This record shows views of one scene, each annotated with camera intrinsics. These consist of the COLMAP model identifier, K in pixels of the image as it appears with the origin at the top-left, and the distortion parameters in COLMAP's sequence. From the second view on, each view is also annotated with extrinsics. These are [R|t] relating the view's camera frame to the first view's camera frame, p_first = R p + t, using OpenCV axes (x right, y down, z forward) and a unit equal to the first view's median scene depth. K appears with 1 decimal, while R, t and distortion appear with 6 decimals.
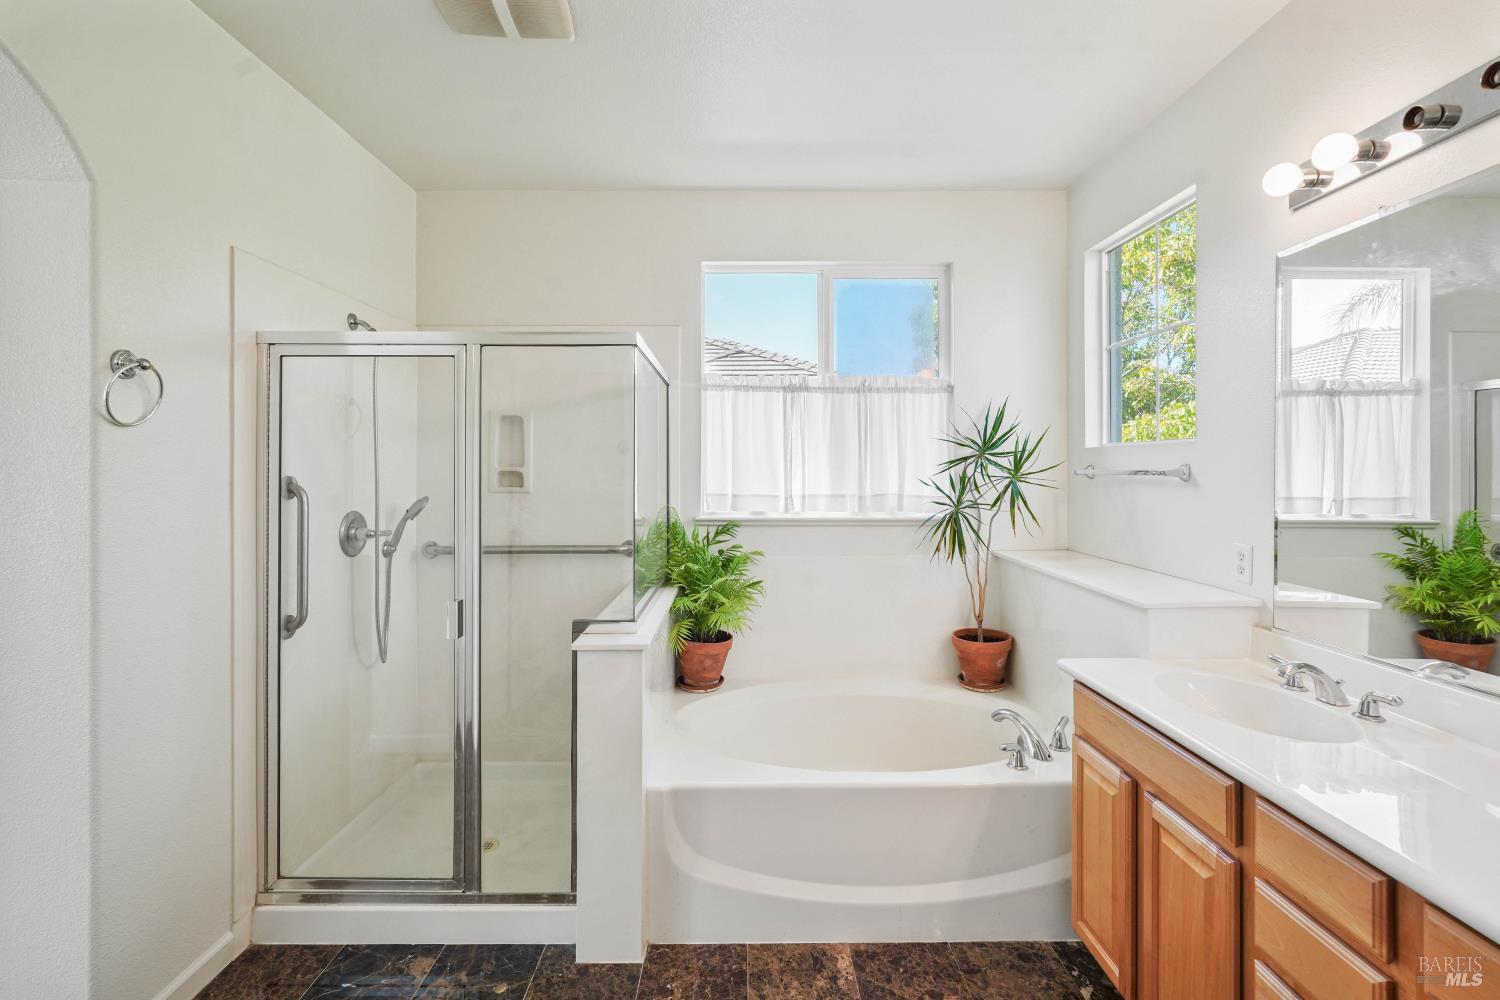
lens RADIAL K [[680.3, 0, 745.5], [0, 680.3, 466.7], [0, 0, 1]] dist [-0.011768, 0.006763]
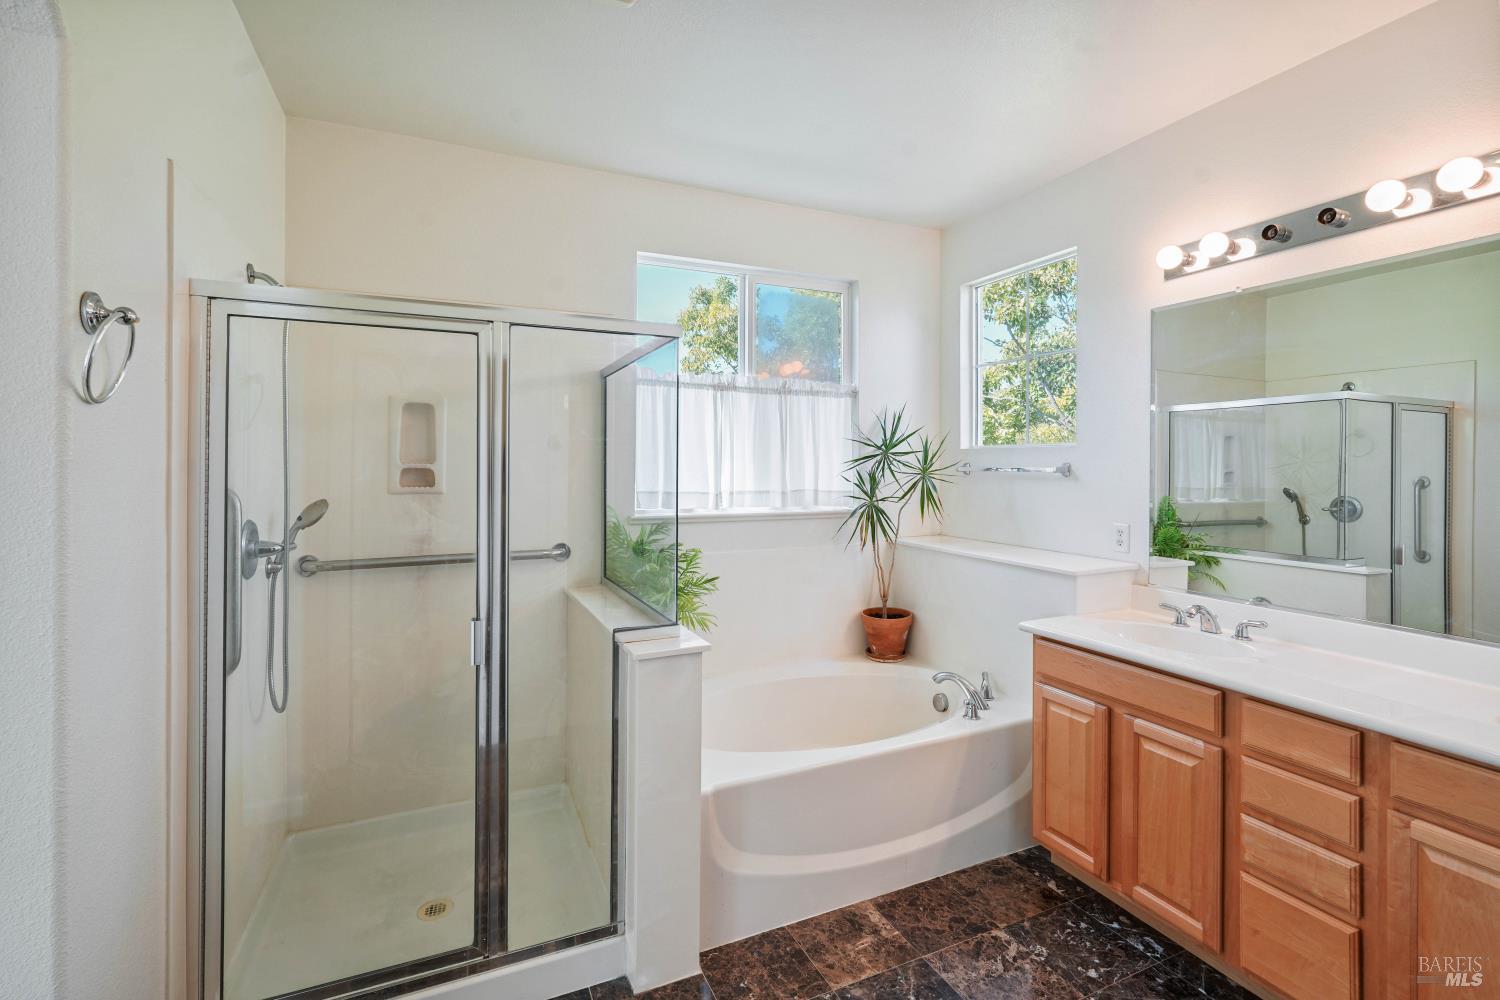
lens RADIAL K [[680.3, 0, 753.7], [0, 680.3, 463.4], [0, 0, 1]] dist [-0.011768, 0.006763]
pose [[0.911613, 0.003972, 0.411030, -0.465226], [-0.004074, 0.999992, -0.000628, -0.000305], [-0.411029, -0.001102, 0.911622, 0.077330]]
